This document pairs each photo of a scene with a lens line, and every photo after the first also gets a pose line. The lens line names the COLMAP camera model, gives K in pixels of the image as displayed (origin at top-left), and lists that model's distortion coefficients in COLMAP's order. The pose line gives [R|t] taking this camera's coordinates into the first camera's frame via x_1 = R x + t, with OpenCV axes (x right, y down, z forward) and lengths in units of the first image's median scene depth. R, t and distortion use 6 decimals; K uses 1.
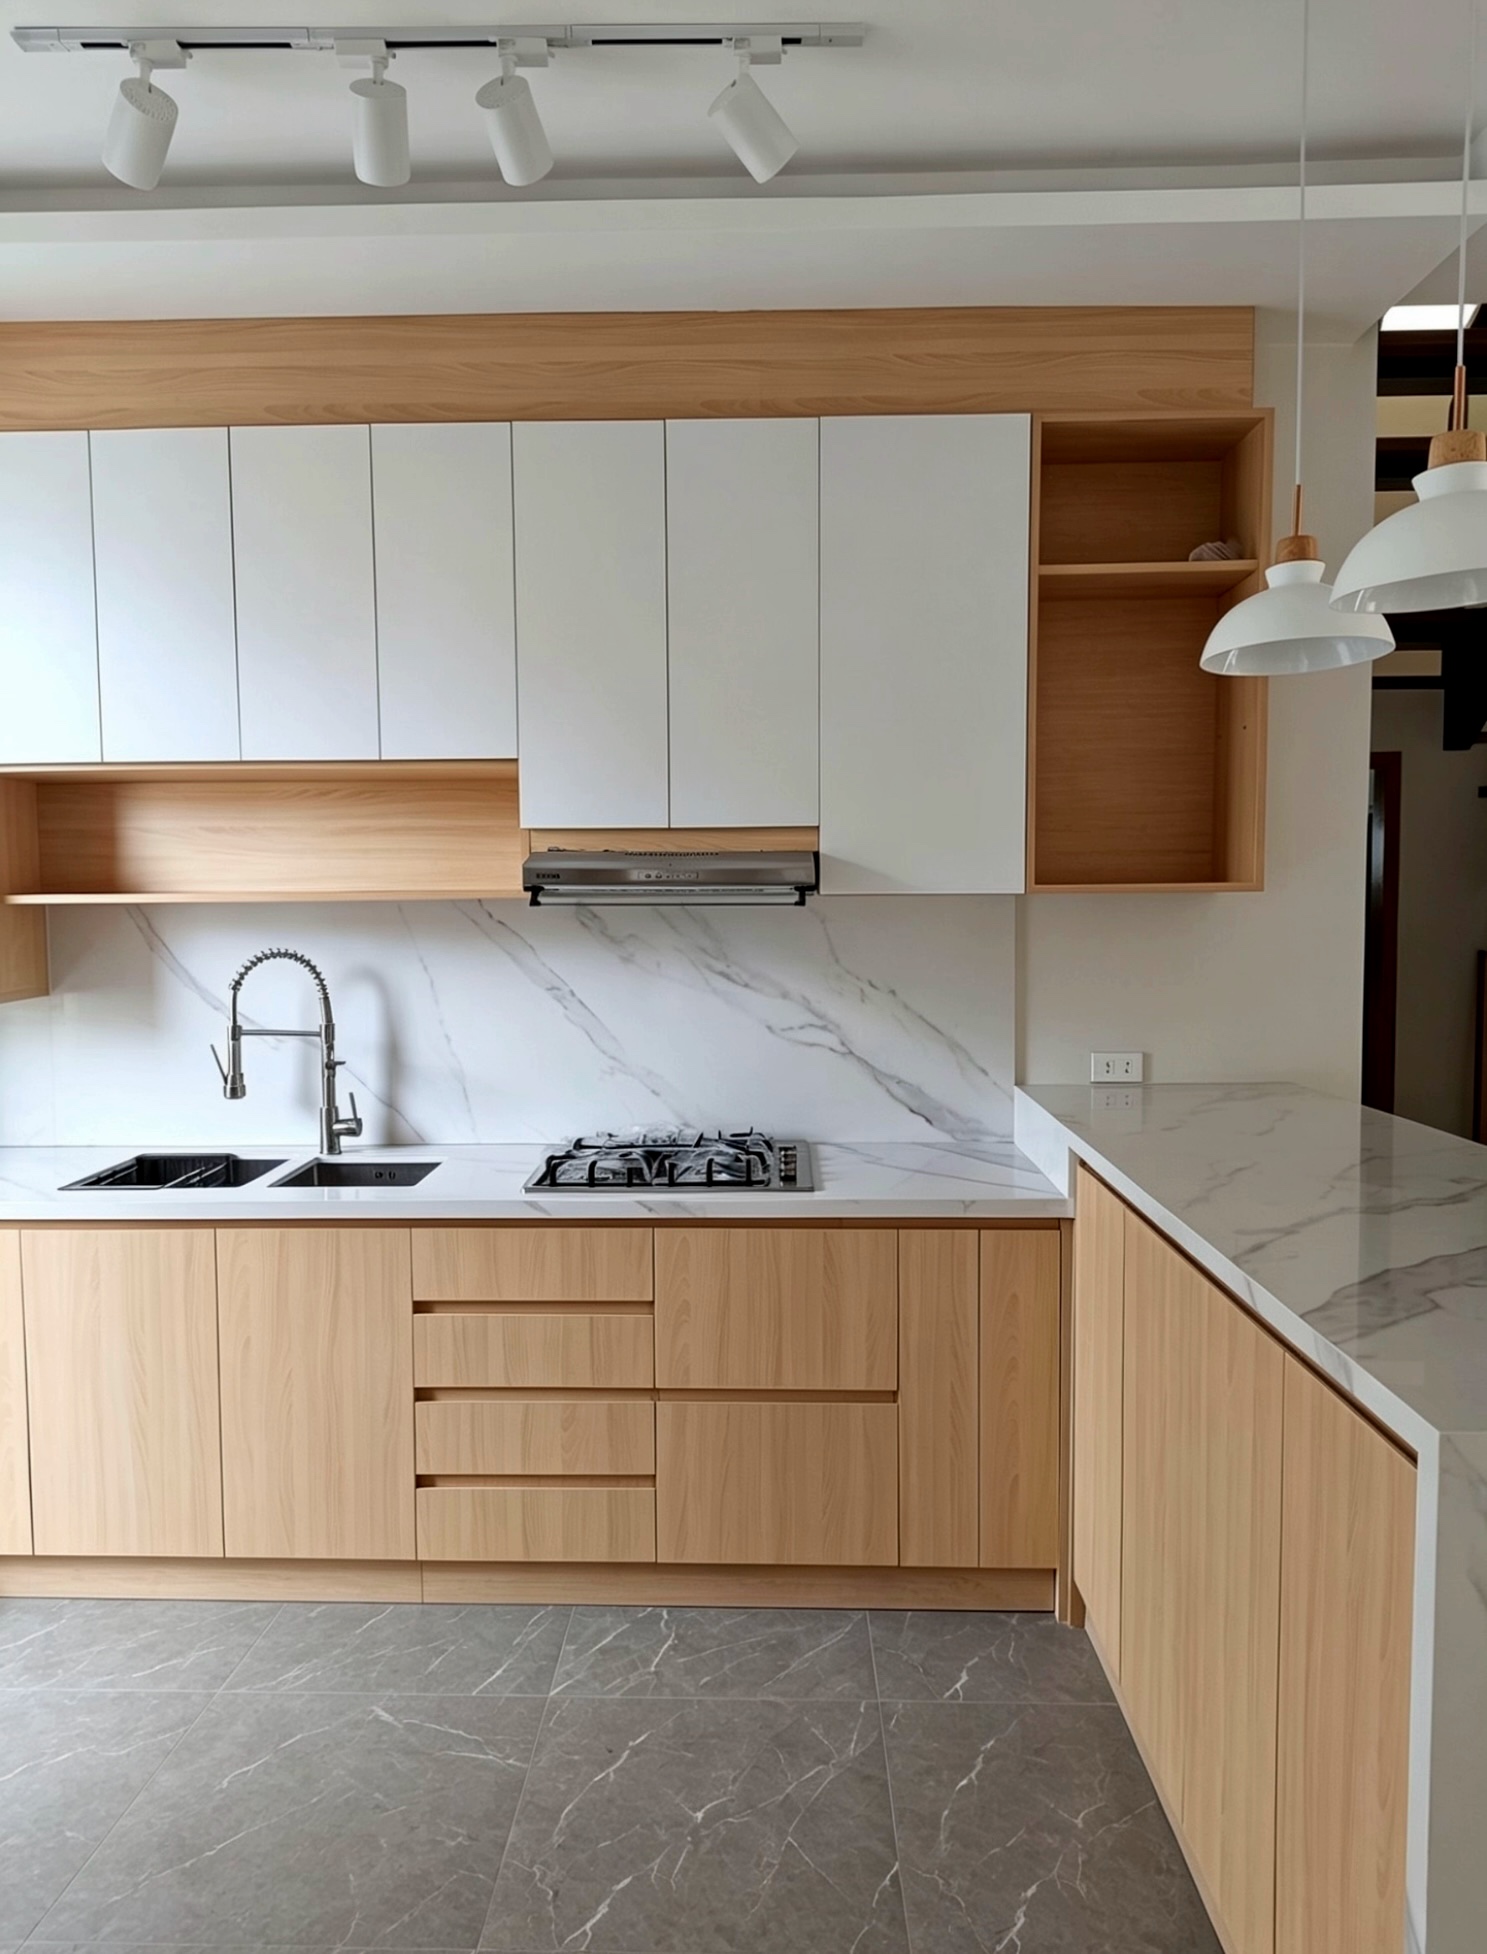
lens RADIAL K [[1403.6, 0, 741.7], [0, 1403.6, 963.3], [0, 0, 1]] dist [0.002733, -0.001325]
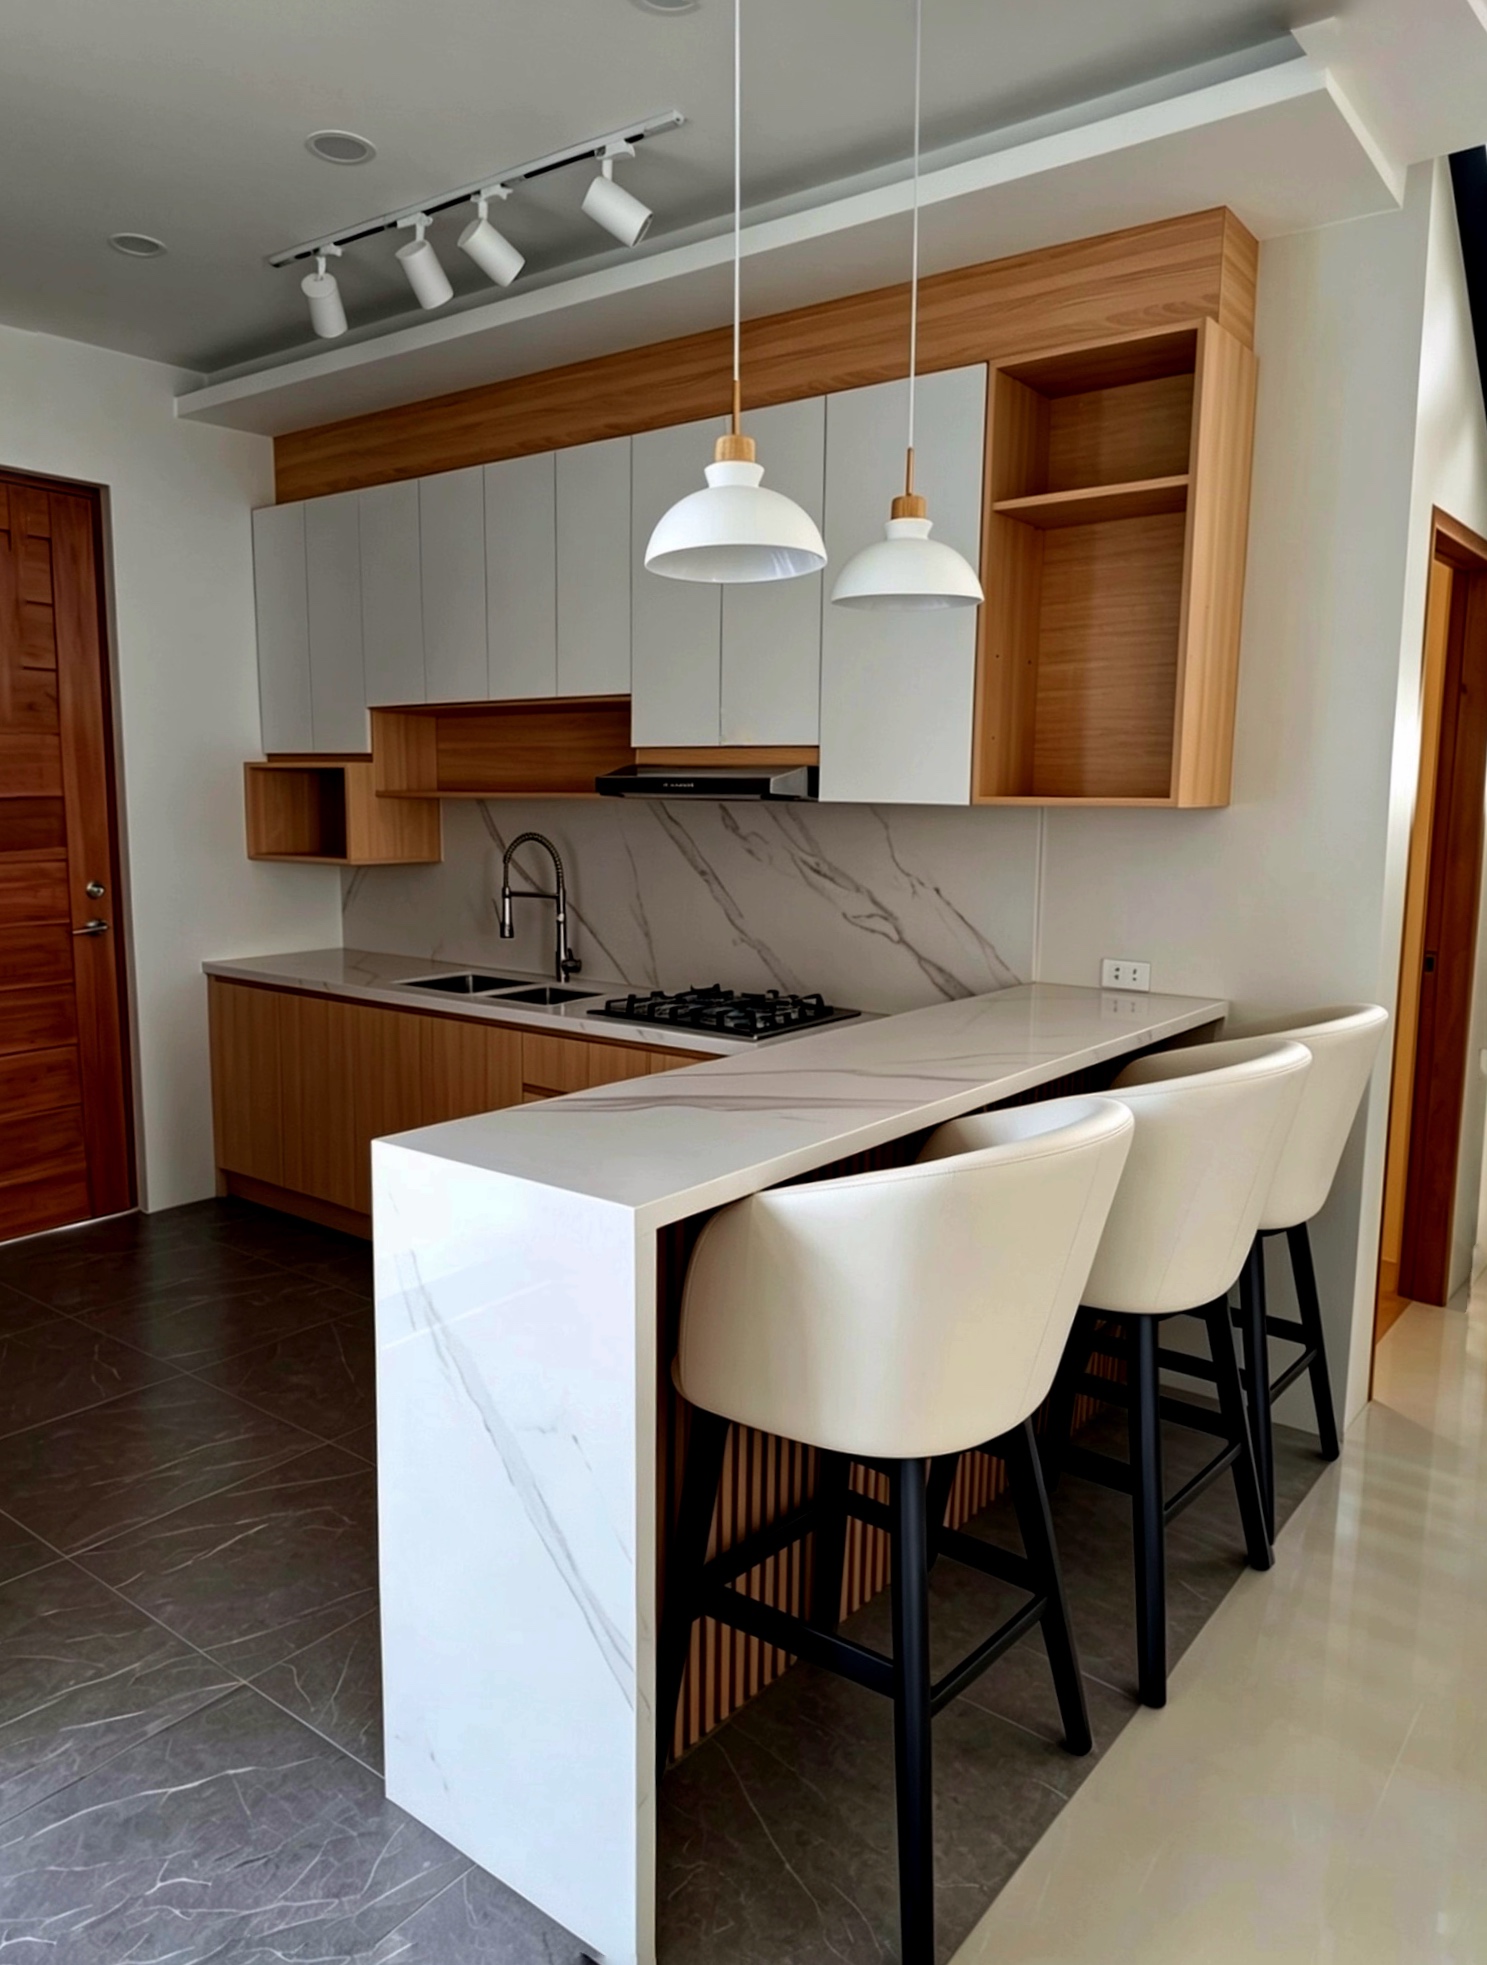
lens RADIAL K [[1411.5, 0, 752.6], [0, 1411.5, 991.9], [0, 0, 1]] dist [0.002733, -0.001325]
pose [[0.805608, 0.095878, -0.584639, 0.728201], [-0.047194, 0.994068, 0.097991, -0.003067], [0.590566, -0.051351, 0.805354, -0.018952]]
